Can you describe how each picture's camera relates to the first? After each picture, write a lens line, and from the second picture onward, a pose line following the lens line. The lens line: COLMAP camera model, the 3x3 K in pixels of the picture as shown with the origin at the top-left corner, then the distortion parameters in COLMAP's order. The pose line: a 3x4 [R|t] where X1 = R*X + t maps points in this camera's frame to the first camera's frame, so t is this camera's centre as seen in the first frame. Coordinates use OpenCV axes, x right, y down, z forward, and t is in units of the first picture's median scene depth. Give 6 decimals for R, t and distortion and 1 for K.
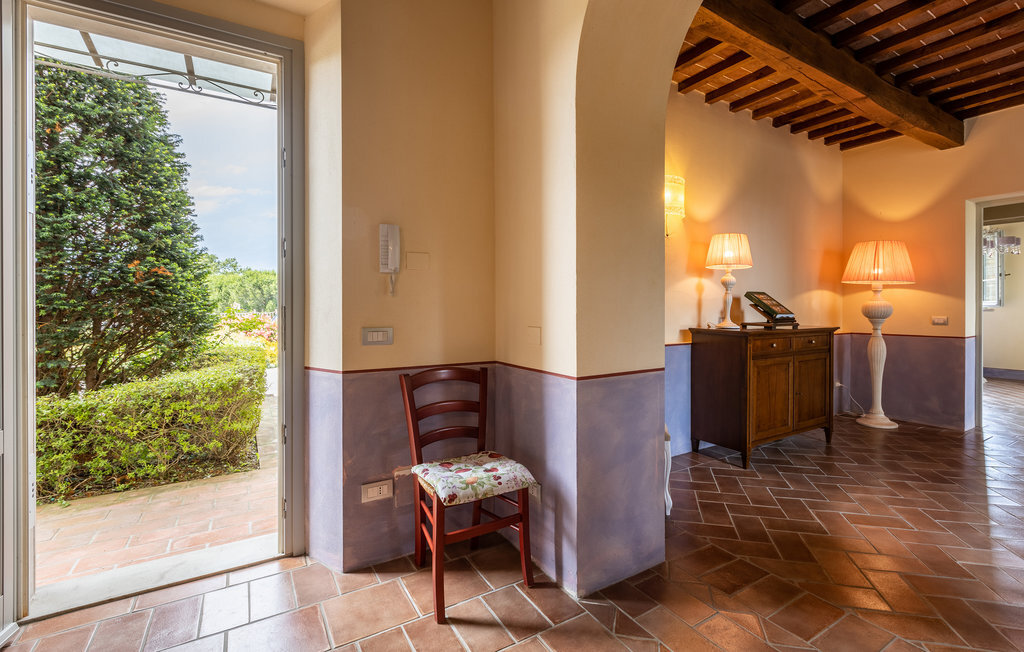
lens RADIAL K [[457.5, 0, 526.0], [0, 457.5, 306.3], [0, 0, 1]] dist [-0.003666, 0.000244]
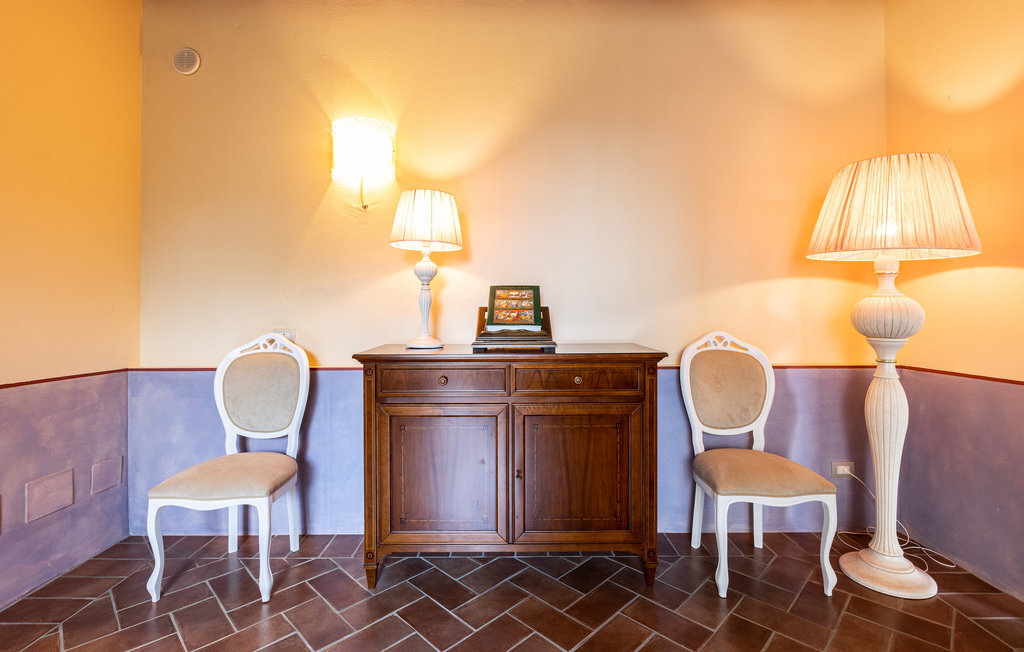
lens RADIAL K [[459.9, 0, 488.4], [0, 459.9, 305.1], [0, 0, 1]] dist [0.004329, 0.000356]
pose [[0.845959, -0.006282, -0.533211, 0.686795], [0.003288, 0.999973, -0.006564, -0.003706], [0.533238, 0.003800, 0.845957, 0.423428]]
